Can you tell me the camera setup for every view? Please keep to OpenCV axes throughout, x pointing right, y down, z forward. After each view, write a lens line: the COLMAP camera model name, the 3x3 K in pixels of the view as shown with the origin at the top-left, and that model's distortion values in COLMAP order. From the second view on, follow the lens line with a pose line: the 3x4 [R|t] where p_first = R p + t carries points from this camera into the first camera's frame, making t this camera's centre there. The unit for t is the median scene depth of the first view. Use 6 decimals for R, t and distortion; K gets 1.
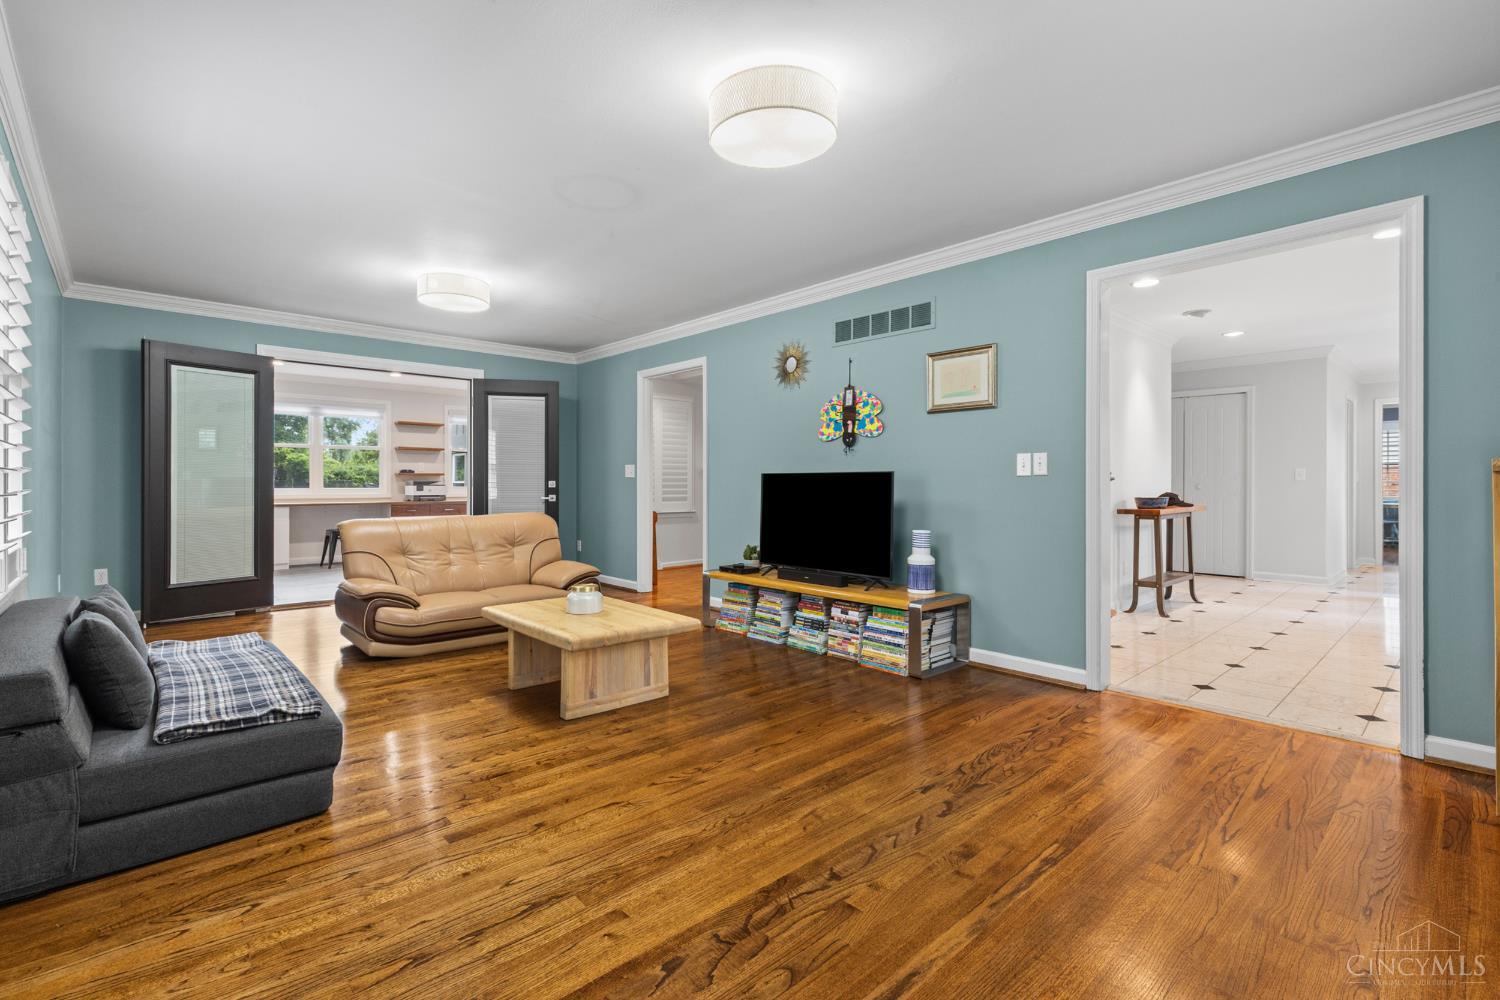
lens RADIAL K [[672.4, 0, 746.9], [0, 672.4, 487.2], [0, 0, 1]] dist [0.002953, -0.001087]
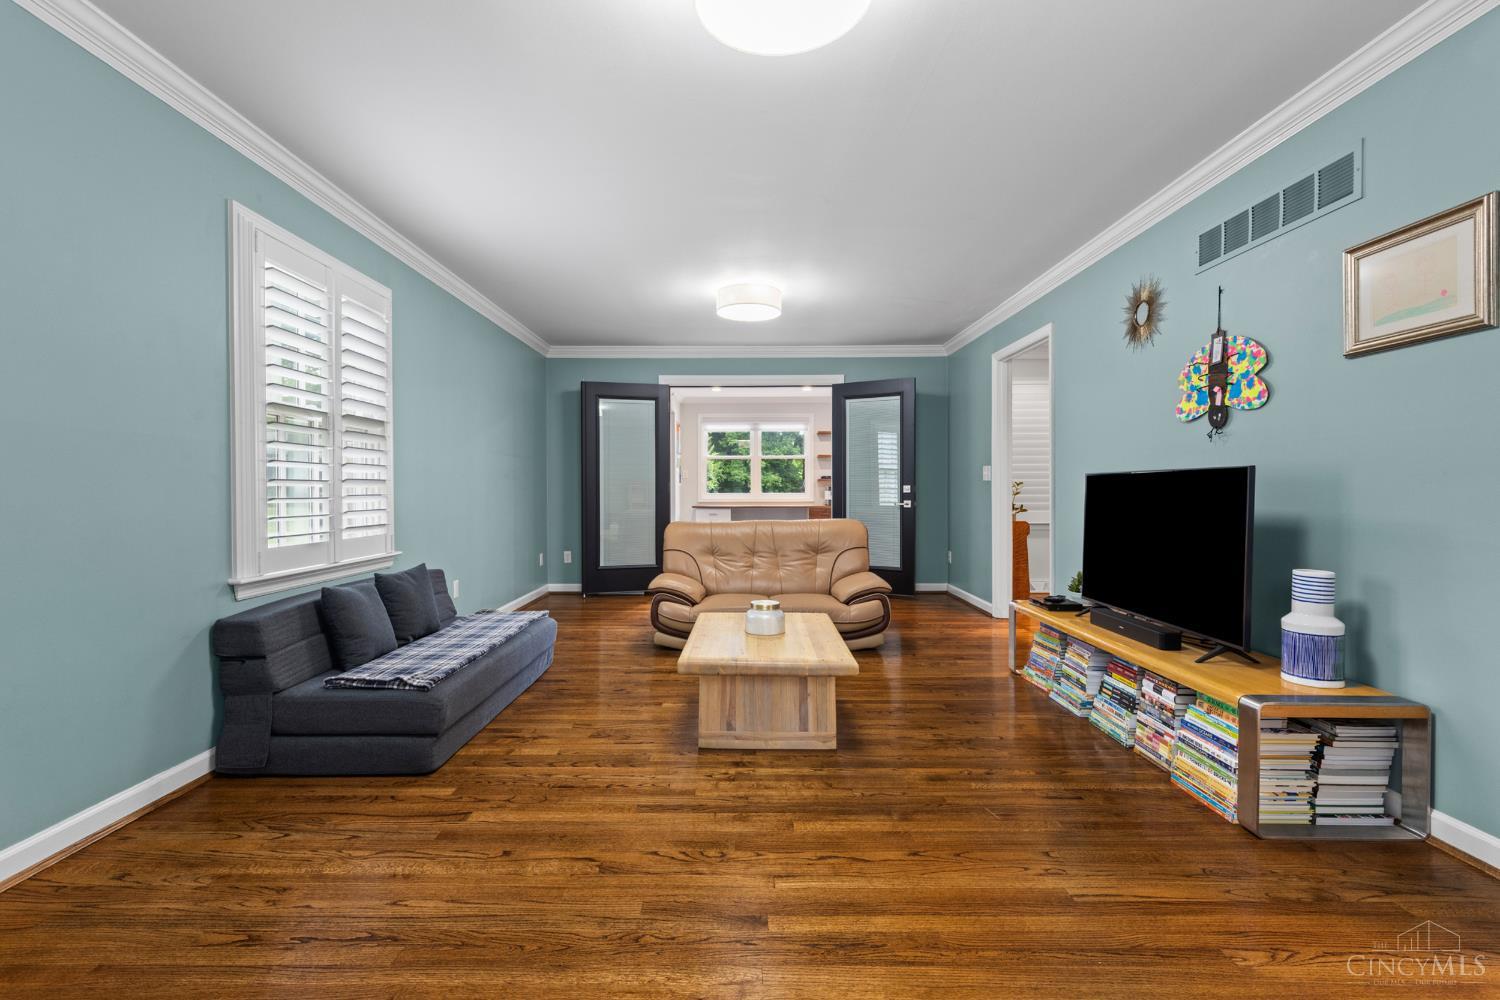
lens RADIAL K [[672.4, 0, 744.6], [0, 672.4, 497.0], [0, 0, 1]] dist [0.002953, -0.001087]
pose [[0.736320, 0.005108, -0.676615, 0.279750], [0.000176, 0.999970, 0.007741, -0.000994], [0.676634, -0.005819, 0.736297, 0.263777]]
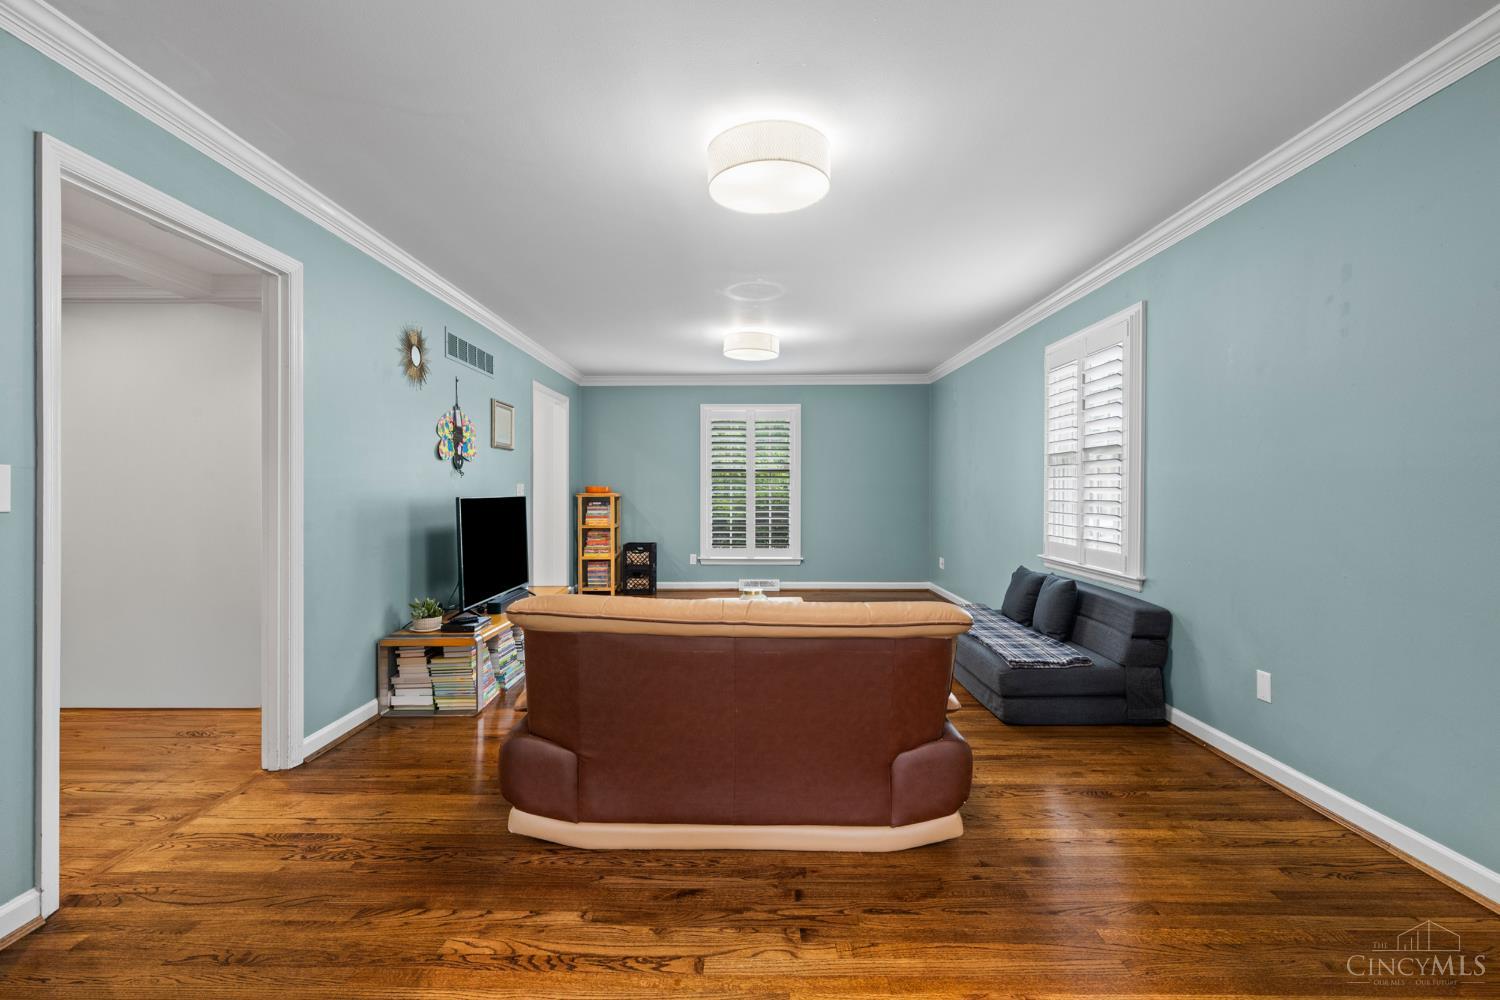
lens RADIAL K [[672.4, 0, 747.1], [0, 672.4, 493.6], [0, 0, 1]] dist [0.002953, -0.001087]
pose [[-0.733483, -0.006208, 0.679679, -0.892504], [0.004366, 0.999895, 0.013844, -0.040527], [-0.679694, 0.013122, -0.733379, 1.578919]]
